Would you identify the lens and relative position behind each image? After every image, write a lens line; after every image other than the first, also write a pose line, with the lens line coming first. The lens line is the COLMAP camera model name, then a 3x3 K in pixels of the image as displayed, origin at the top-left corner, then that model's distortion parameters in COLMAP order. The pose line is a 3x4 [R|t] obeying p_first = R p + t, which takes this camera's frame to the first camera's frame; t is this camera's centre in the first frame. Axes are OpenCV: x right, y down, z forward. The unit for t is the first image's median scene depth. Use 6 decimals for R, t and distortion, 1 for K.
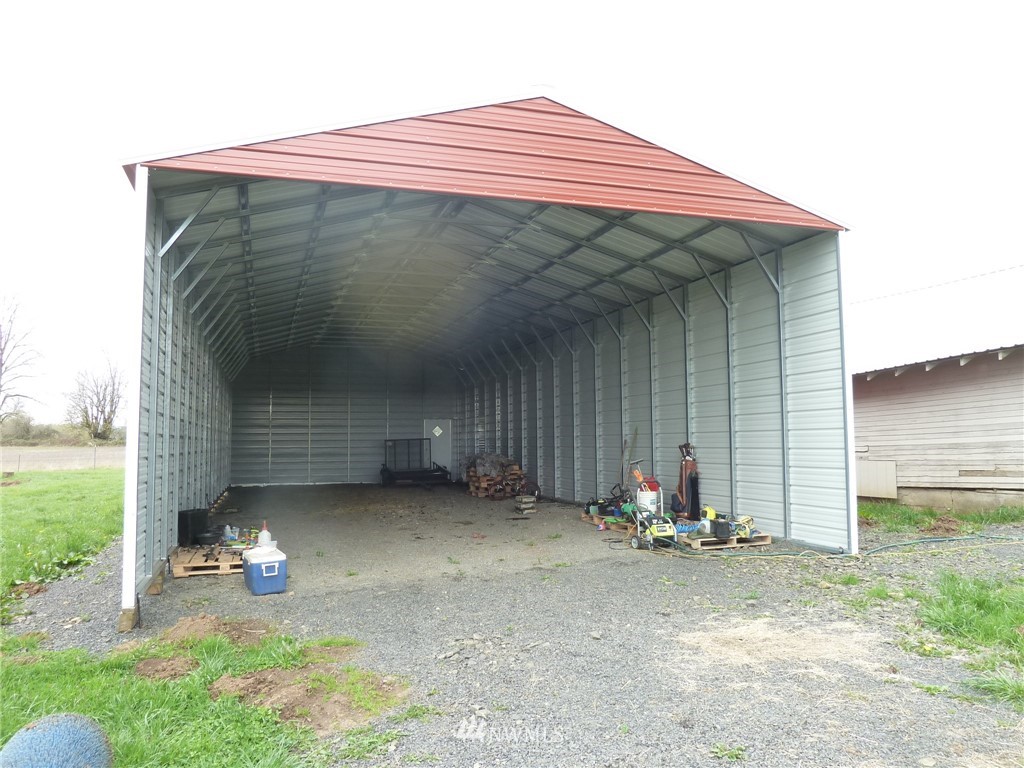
lens RADIAL K [[769.8, 0, 512.6], [0, 769.8, 383.6], [0, 0, 1]] dist [-0.026699, 0.001641]
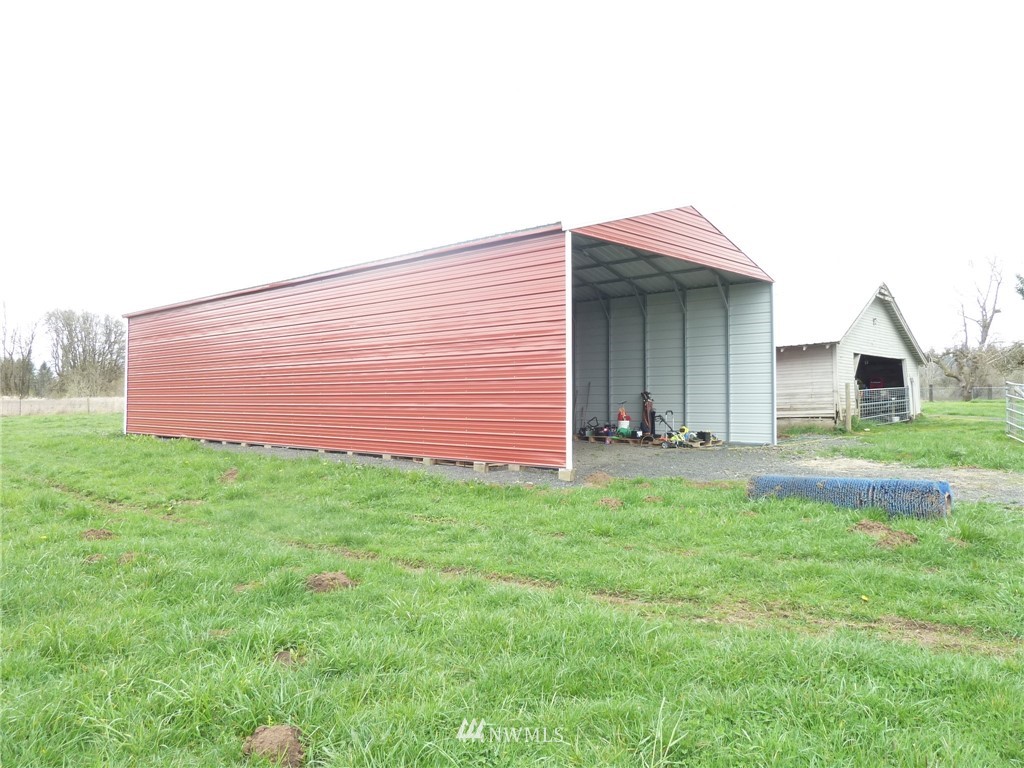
lens RADIAL K [[769.8, 0, 511.3], [0, 769.8, 384.5], [0, 0, 1]] dist [-0.026699, 0.001641]
pose [[0.880036, 0.017786, 0.474573, -0.932177], [-0.042006, 0.998297, 0.040480, 0.008479], [-0.473045, -0.055559, 0.879285, -0.365118]]
